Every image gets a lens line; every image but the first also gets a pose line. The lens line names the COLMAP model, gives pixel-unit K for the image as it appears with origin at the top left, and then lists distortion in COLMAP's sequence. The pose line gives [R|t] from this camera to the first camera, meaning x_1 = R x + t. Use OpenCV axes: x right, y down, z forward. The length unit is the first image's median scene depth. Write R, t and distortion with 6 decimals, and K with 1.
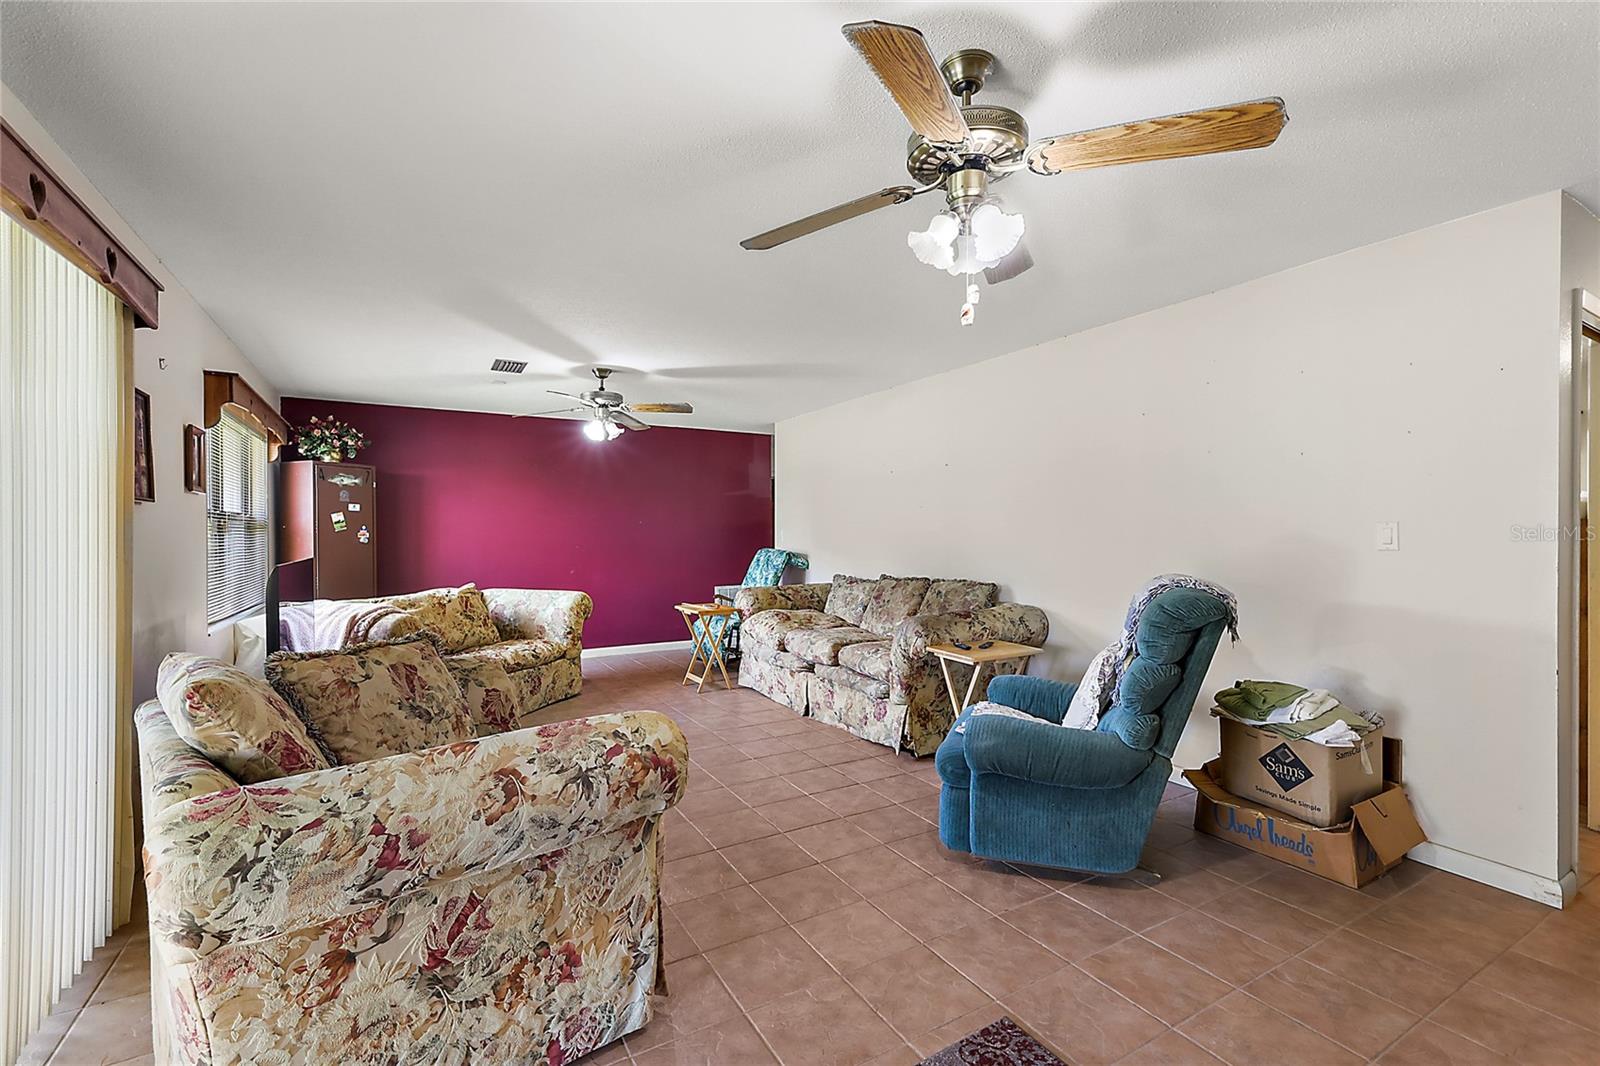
lens RADIAL K [[693.9, 0, 795.4], [0, 693.9, 536.0], [0, 0, 1]] dist [-0.000357, -0.000216]
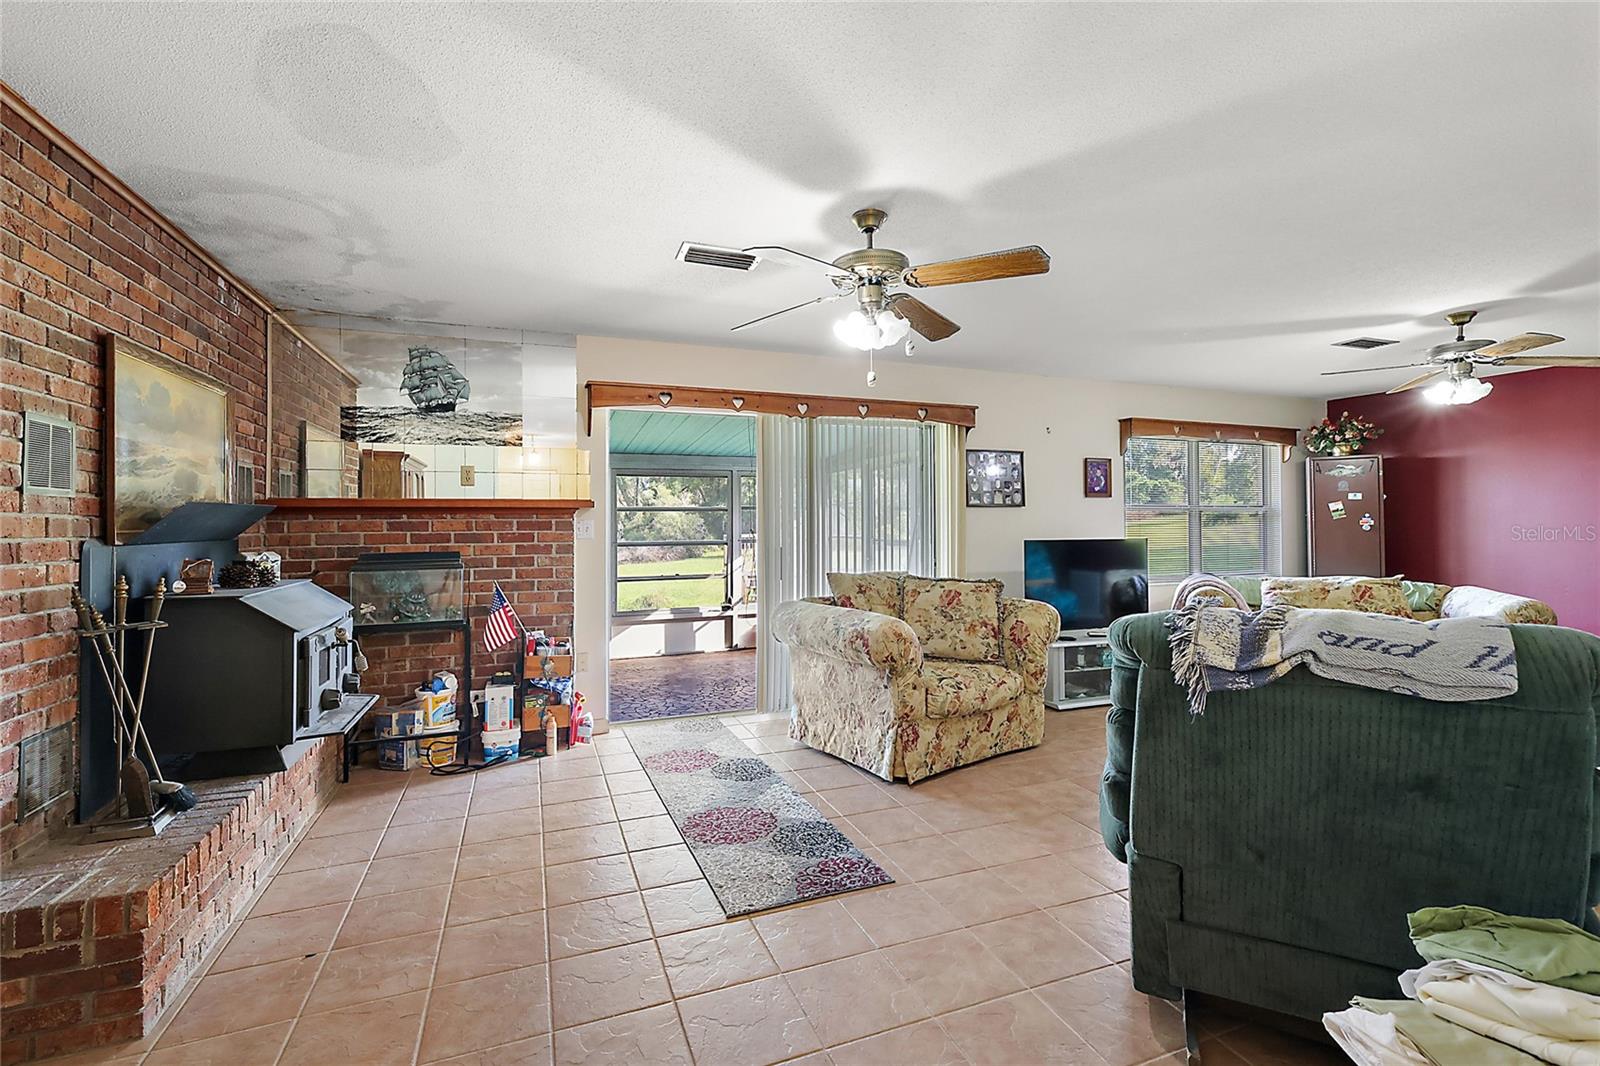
lens RADIAL K [[693.9, 0, 795.1], [0, 693.9, 519.4], [0, 0, 1]] dist [-0.000357, -0.000216]
pose [[-0.147828, -0.000793, -0.989013, 0.612795], [-0.001460, 0.999999, -0.000583, -0.004913], [0.989012, 0.001357, -0.147829, 0.368426]]
